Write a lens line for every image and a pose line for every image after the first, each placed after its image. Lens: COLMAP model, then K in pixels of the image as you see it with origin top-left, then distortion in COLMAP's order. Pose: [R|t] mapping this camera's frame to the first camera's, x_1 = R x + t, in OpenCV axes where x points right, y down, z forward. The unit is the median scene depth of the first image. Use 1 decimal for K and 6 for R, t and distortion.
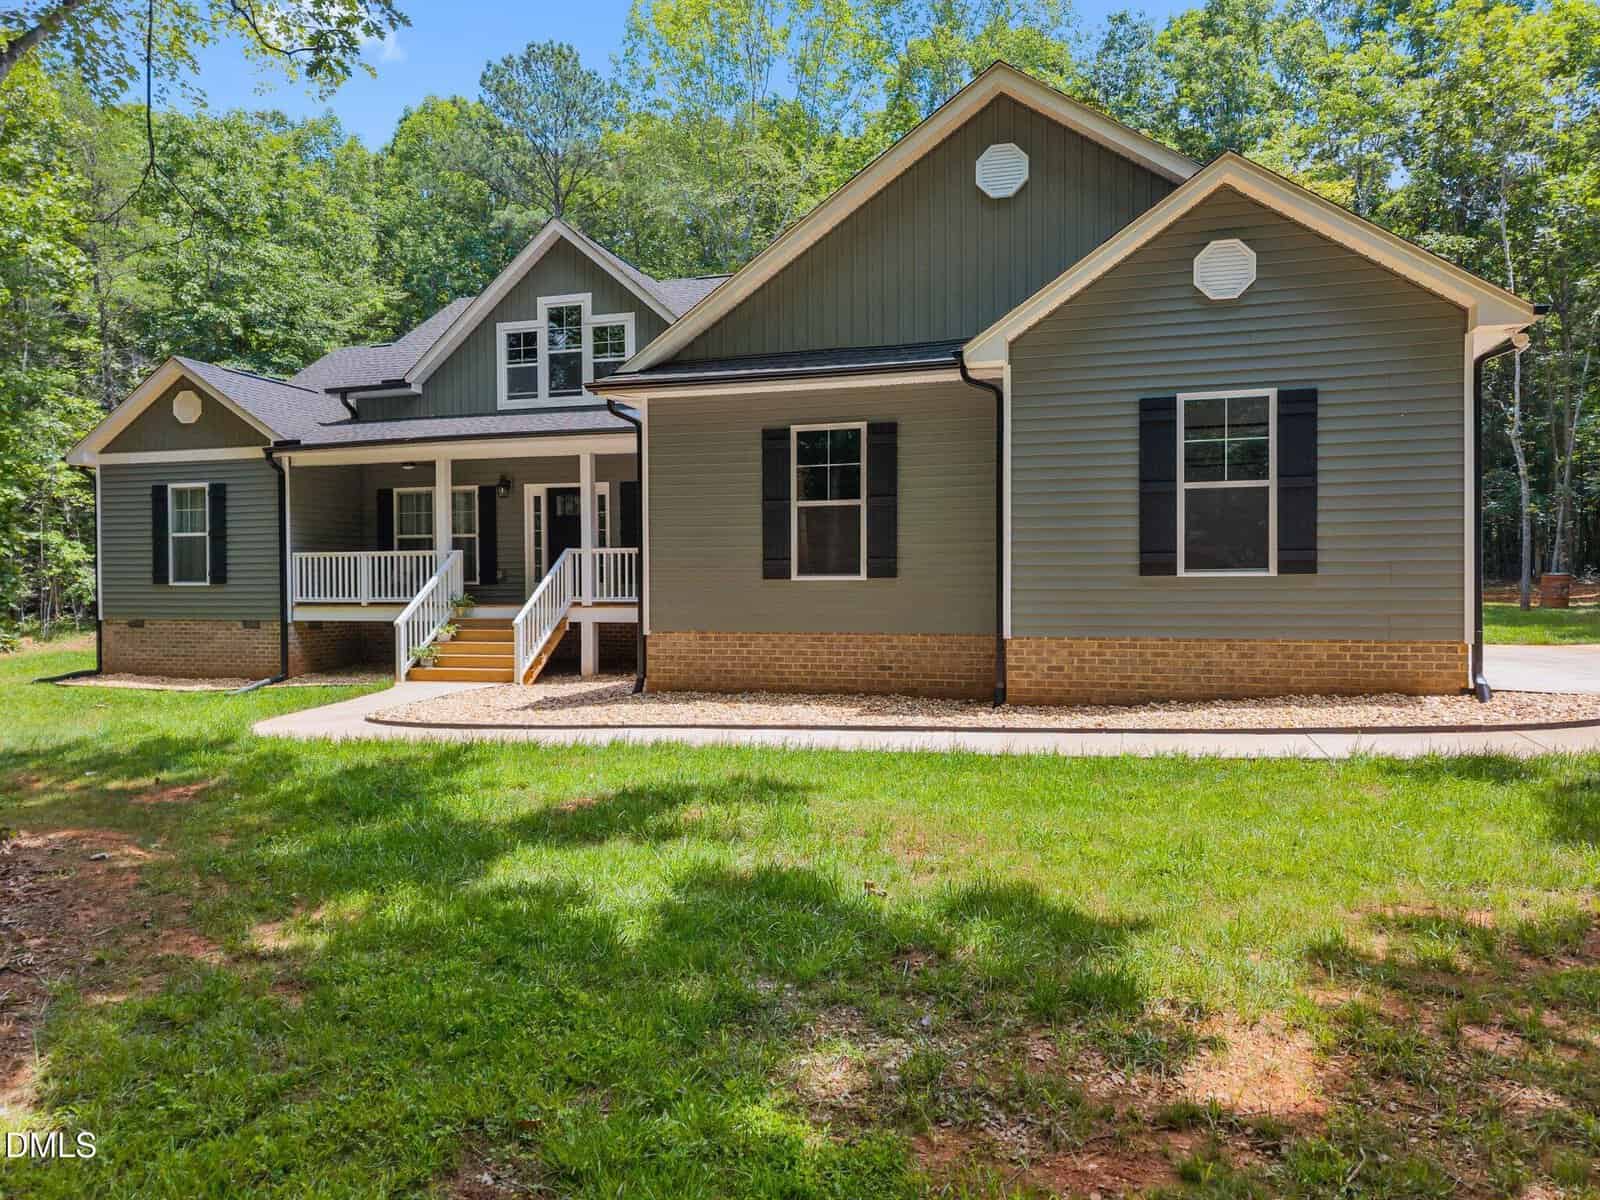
lens RADIAL K [[1077.6, 0, 800.0], [0, 1077.6, 600.0], [0, 0, 1]] dist [0.000407, -0.001864]
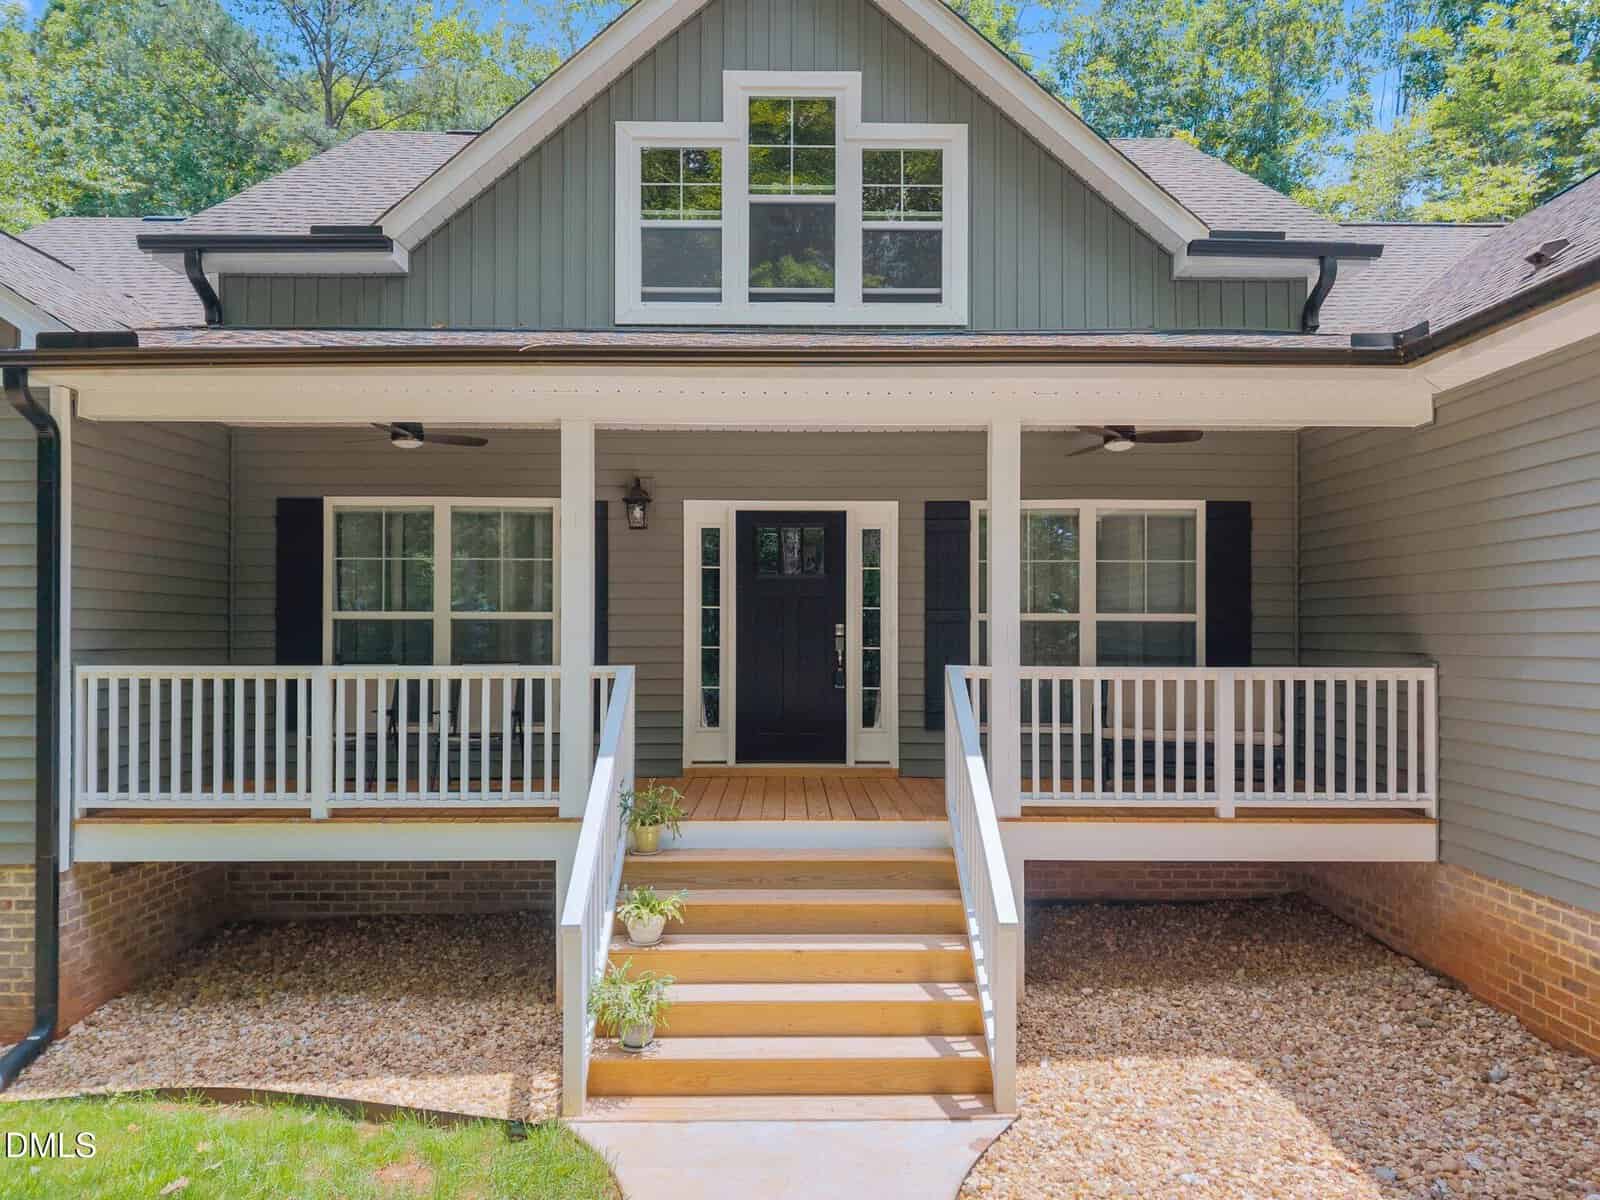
lens RADIAL K [[1096.6, 0, 801.9], [0, 1096.6, 627.2], [0, 0, 1]] dist [0.003664, -0.001836]
pose [[0.953819, 0.007882, 0.300279, -0.350458], [-0.000571, 0.999701, -0.024428, -0.047470], [-0.300382, 0.023128, 0.953538, 0.586395]]
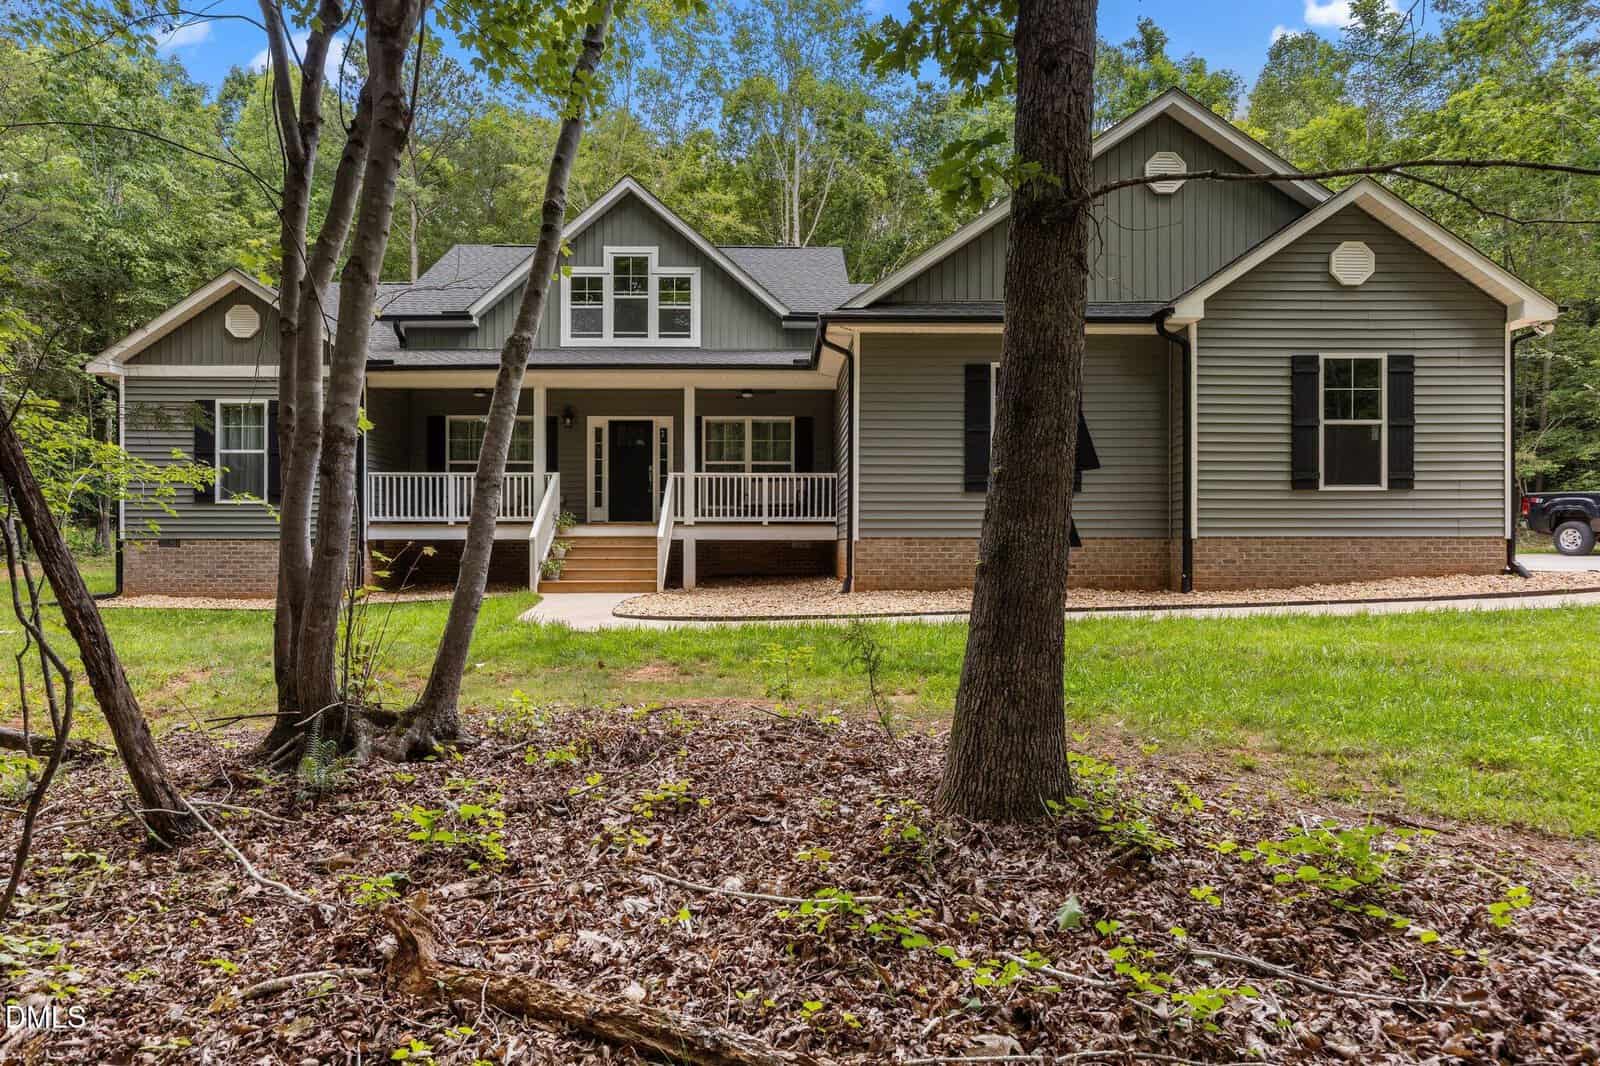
lens RADIAL K [[919.4, 0, 779.5], [0, 919.4, 540.3], [0, 0, 1]] dist [-0.000159, 0.000300]
pose [[0.954513, 0.006382, 0.298101, -0.355503], [-0.000511, 0.999804, -0.019770, 0.036101], [-0.298169, 0.018719, 0.954329, 0.065620]]
